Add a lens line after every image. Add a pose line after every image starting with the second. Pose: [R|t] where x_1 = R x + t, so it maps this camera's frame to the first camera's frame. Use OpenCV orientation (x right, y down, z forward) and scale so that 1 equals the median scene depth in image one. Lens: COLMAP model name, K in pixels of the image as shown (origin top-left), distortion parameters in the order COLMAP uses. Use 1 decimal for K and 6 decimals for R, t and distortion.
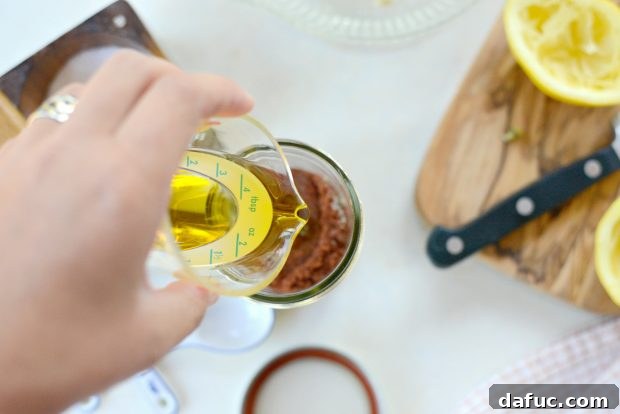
lens RADIAL K [[998.7, 0, 311.0], [0, 998.7, 204.3], [0, 0, 1]] dist [-0.122326, 0.000000]
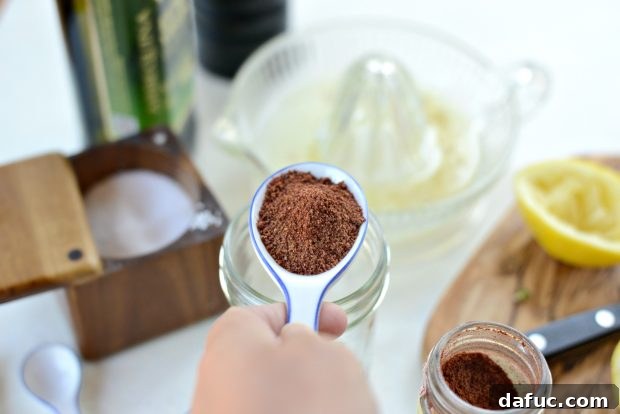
lens RADIAL K [[998.7, 0, 309.4], [0, 998.7, 208.7], [0, 0, 1]] dist [-0.122326, 0.000000]
pose [[0.993184, 0.113121, -0.028074, 0.007698], [-0.108060, 0.803443, -0.585493, 0.471475], [-0.043676, 0.584536, 0.810191, 0.150486]]
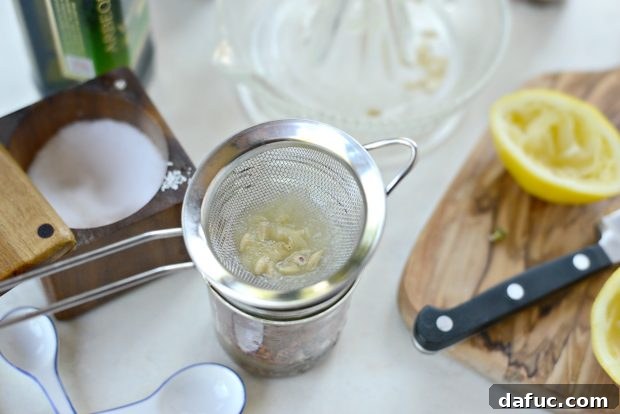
lens RADIAL K [[998.7, 0, 309.7], [0, 998.7, 203.8], [0, 0, 1]] dist [-0.122326, 0.000000]
pose [[0.995268, 0.077327, 0.058847, -0.046930], [-0.044938, 0.903219, -0.426820, 0.338250], [-0.086157, 0.422156, 0.902420, 0.103704]]
